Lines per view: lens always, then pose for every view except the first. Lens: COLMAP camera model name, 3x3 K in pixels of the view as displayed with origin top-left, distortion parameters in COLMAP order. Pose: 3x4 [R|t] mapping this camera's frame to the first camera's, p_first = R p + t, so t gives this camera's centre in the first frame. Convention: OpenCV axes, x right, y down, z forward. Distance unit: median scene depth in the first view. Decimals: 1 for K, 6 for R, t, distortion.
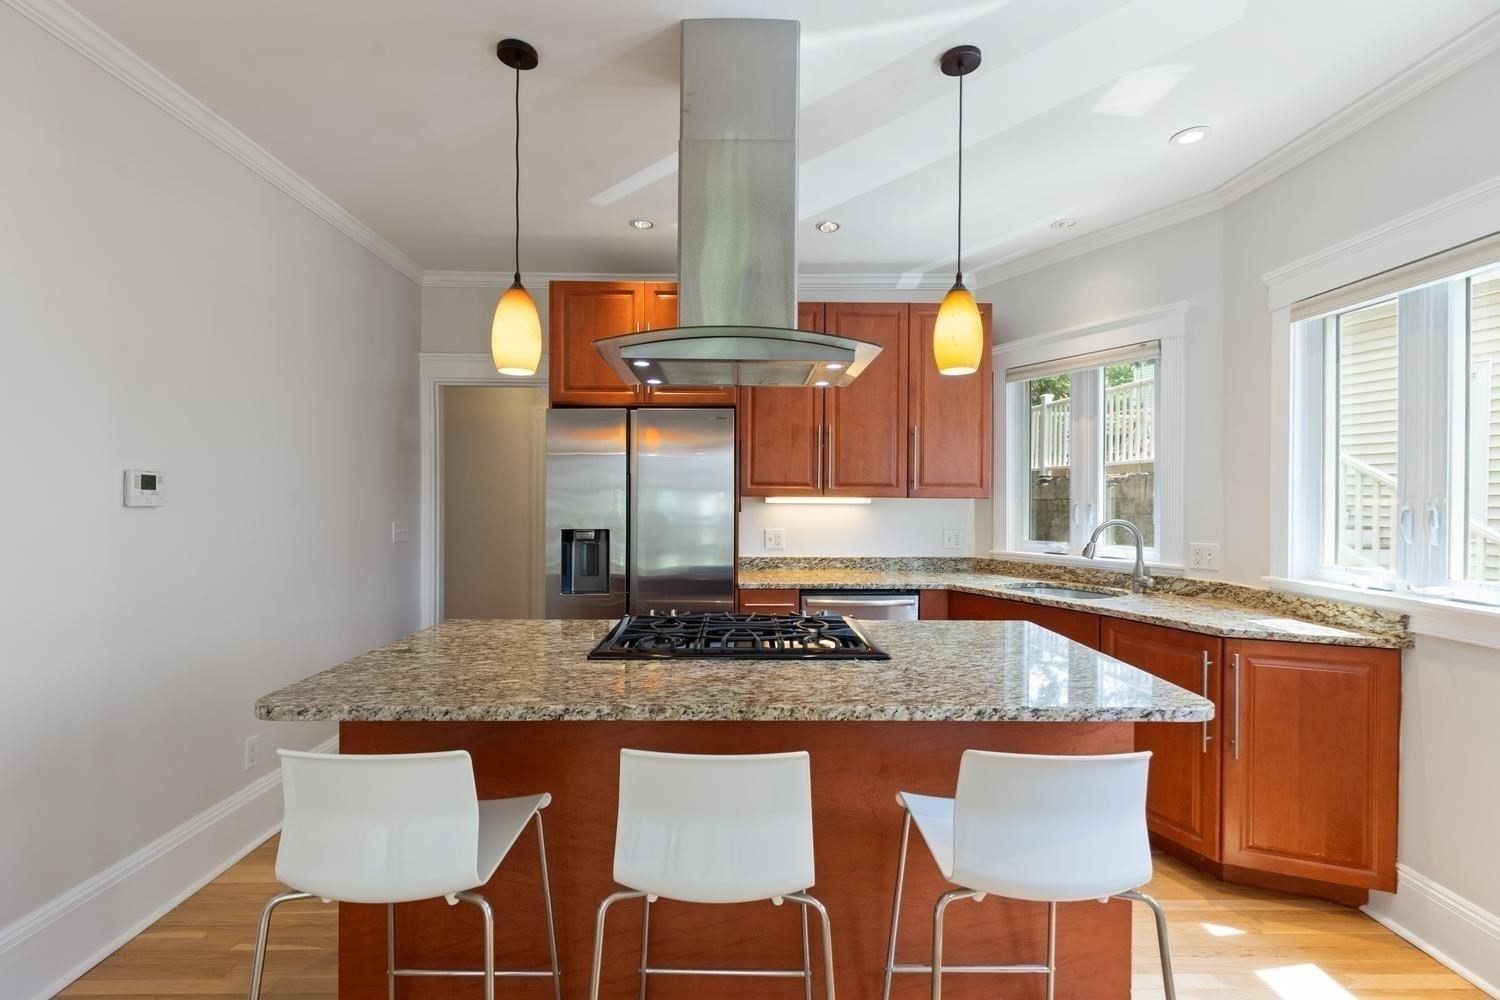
lens RADIAL K [[673.6, 0, 750.0], [0, 673.6, 500.0], [0, 0, 1]] dist [0.008097, -0.000945]
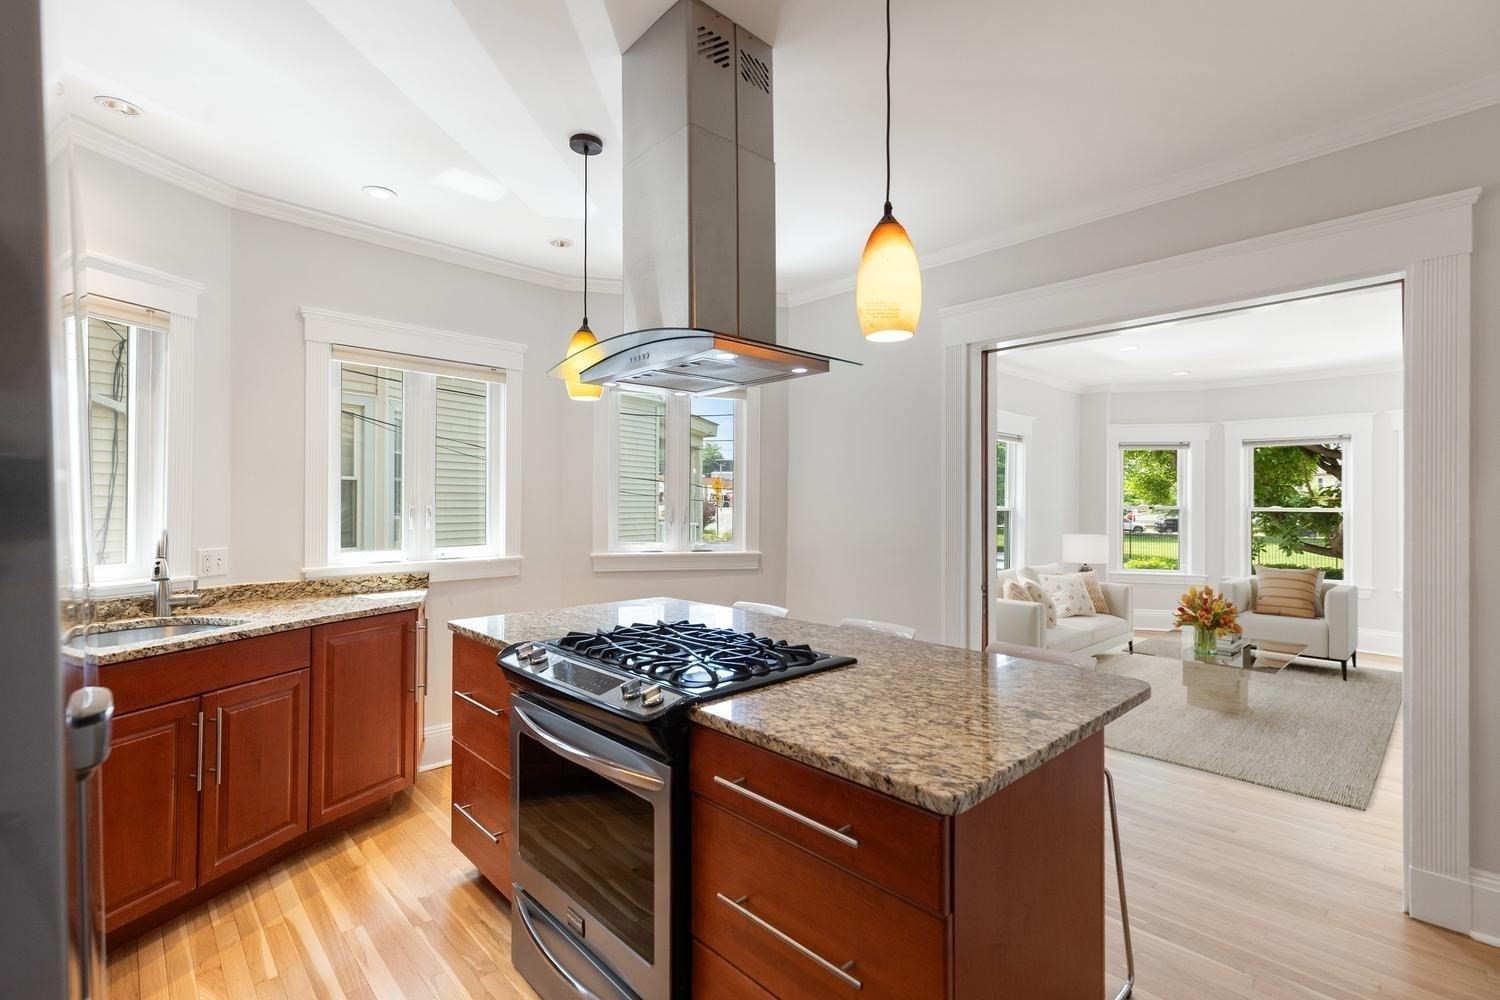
lens RADIAL K [[673.6, 0, 750.0], [0, 673.6, 500.0], [0, 0, 1]] dist [0.008097, -0.000945]
pose [[-0.678750, -0.005106, 0.734351, -0.483538], [-0.004509, 0.999986, 0.002786, -0.008762], [-0.734355, -0.001421, -0.678764, 0.989709]]
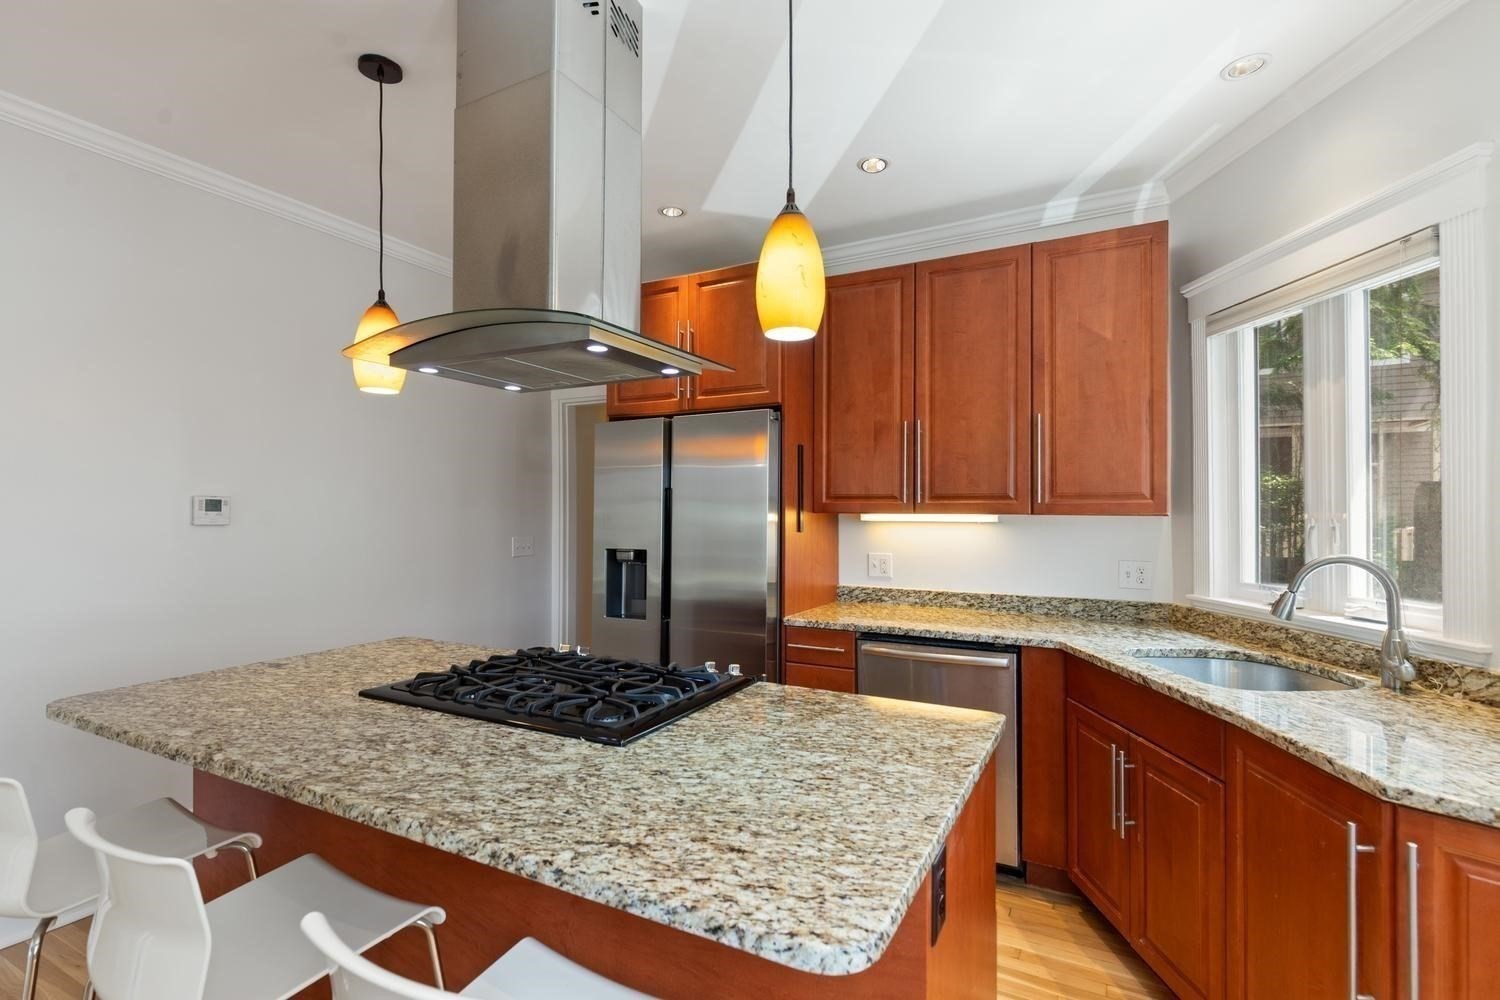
lens RADIAL K [[711.6, 0, 745.2], [0, 711.6, 506.3], [0, 0, 1]] dist [0.007554, -0.000206]
pose [[0.873815, -0.006229, -0.486219, 0.379910], [0.002360, 0.999960, -0.008570, -0.007351], [0.486253, 0.006341, 0.873795, 0.216948]]
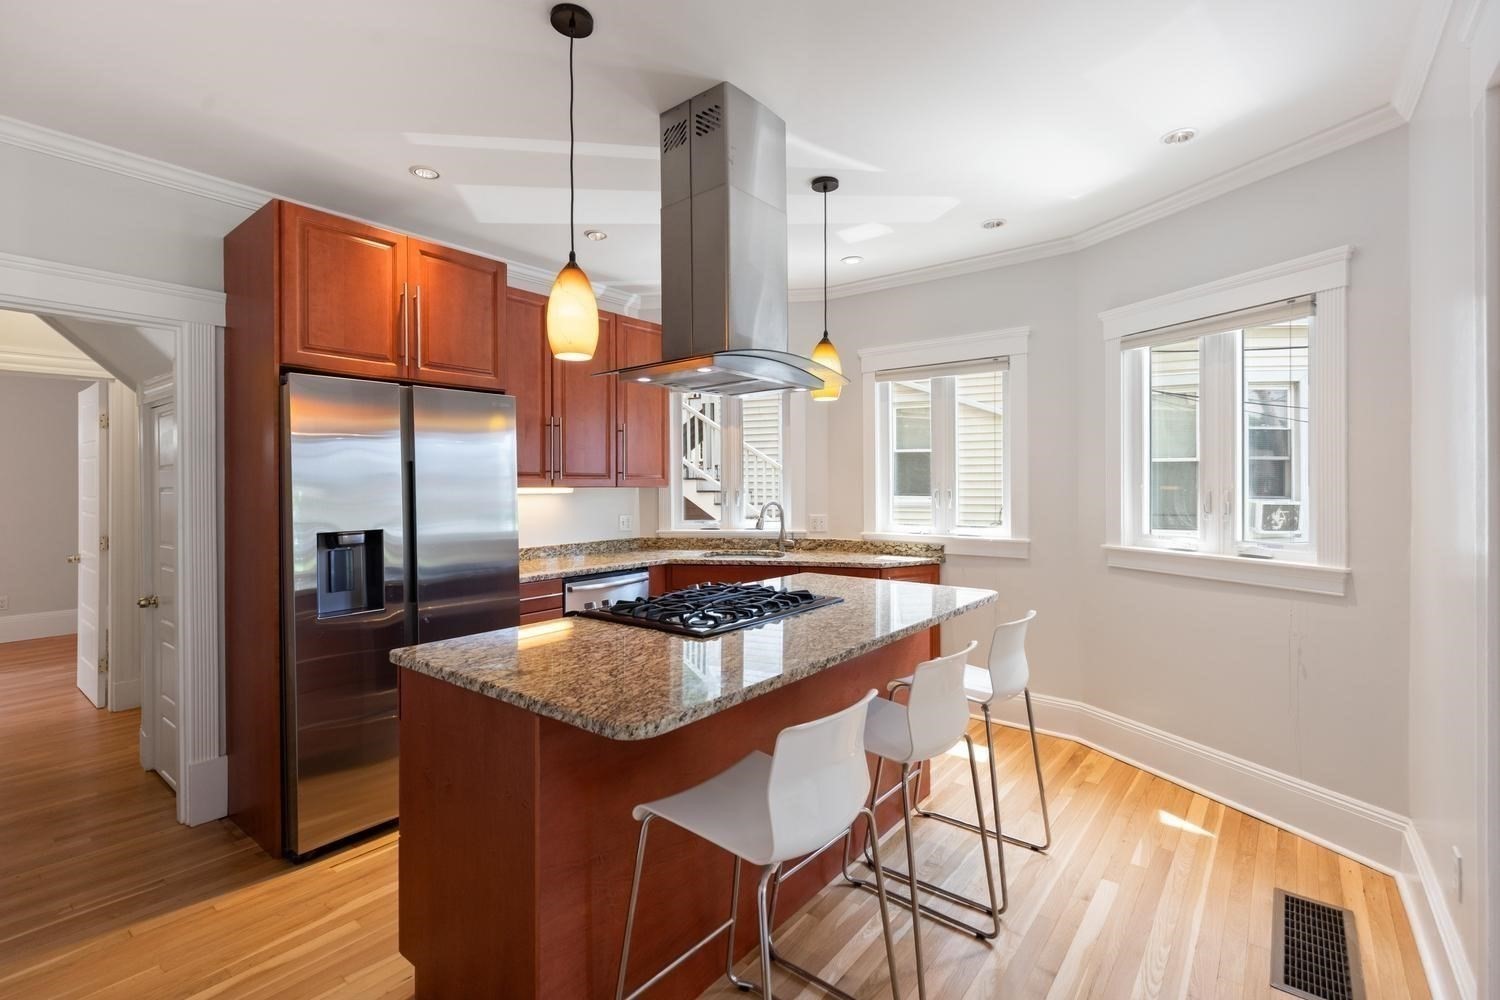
lens RADIAL K [[677.6, 0, 748.6], [0, 677.6, 488.5], [0, 0, 1]] dist [0.005181, -0.000269]
pose [[0.631229, -0.011999, 0.775503, -0.567222], [0.010946, 0.999919, 0.006561, -0.007188], [-0.775519, 0.004348, 0.631309, 0.134209]]
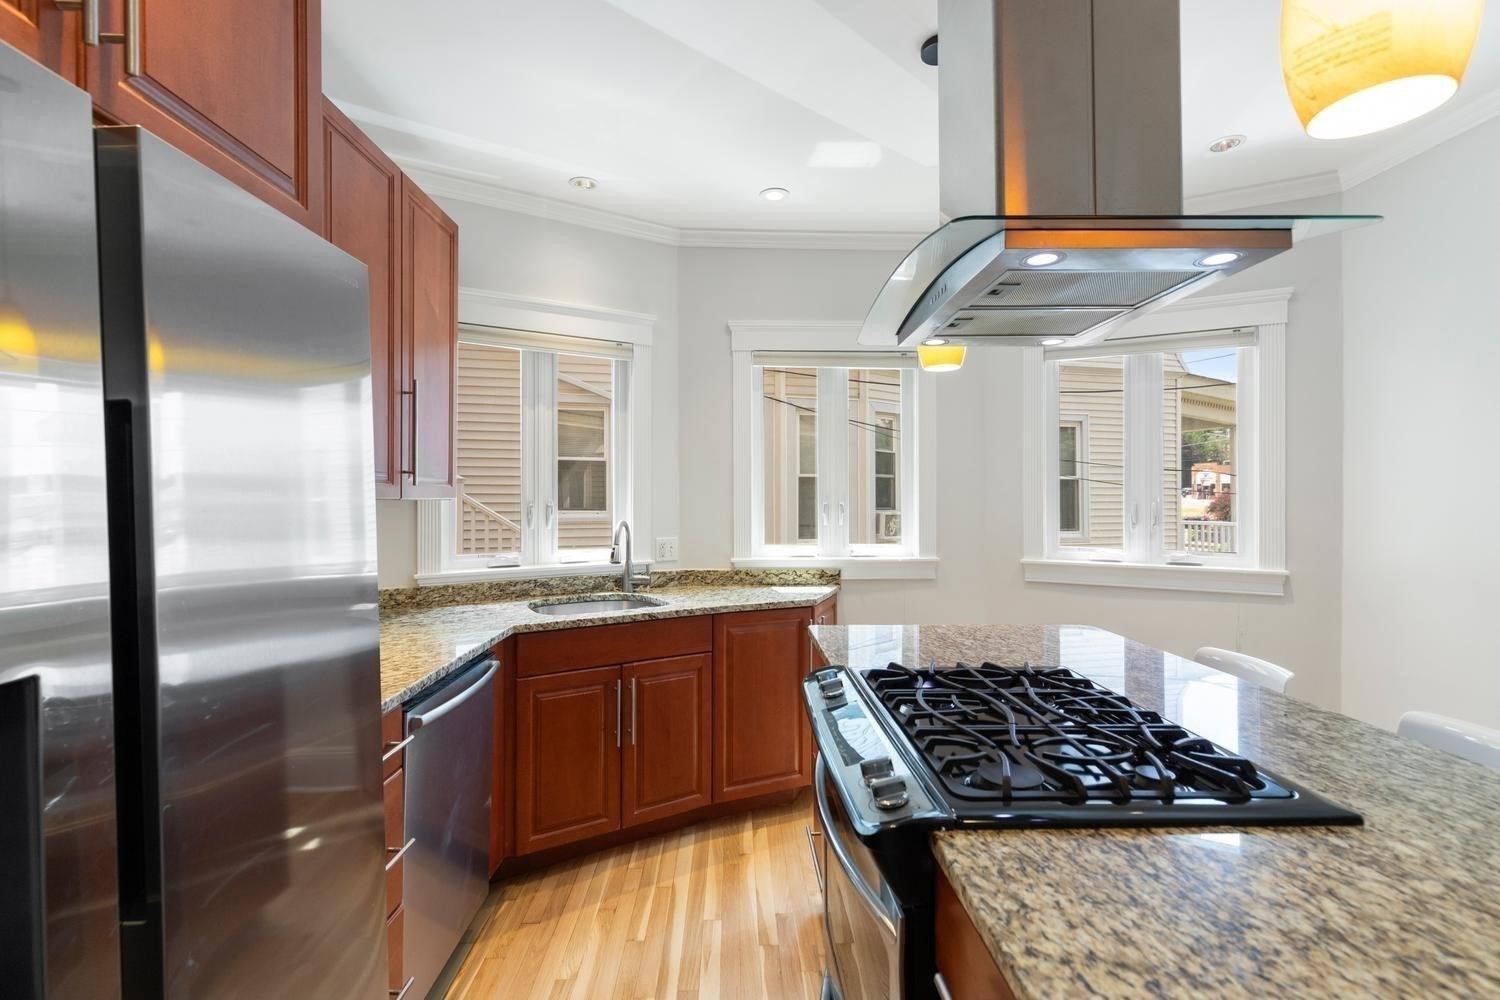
lens RADIAL K [[675.6, 0, 749.7], [0, 675.6, 494.0], [0, 0, 1]] dist [0.007811, -0.001548]
pose [[-0.014766, -0.002018, 0.999889, -0.406593], [0.005166, 0.999984, 0.002095, -0.009021], [-0.999878, 0.005197, -0.014755, 0.797647]]
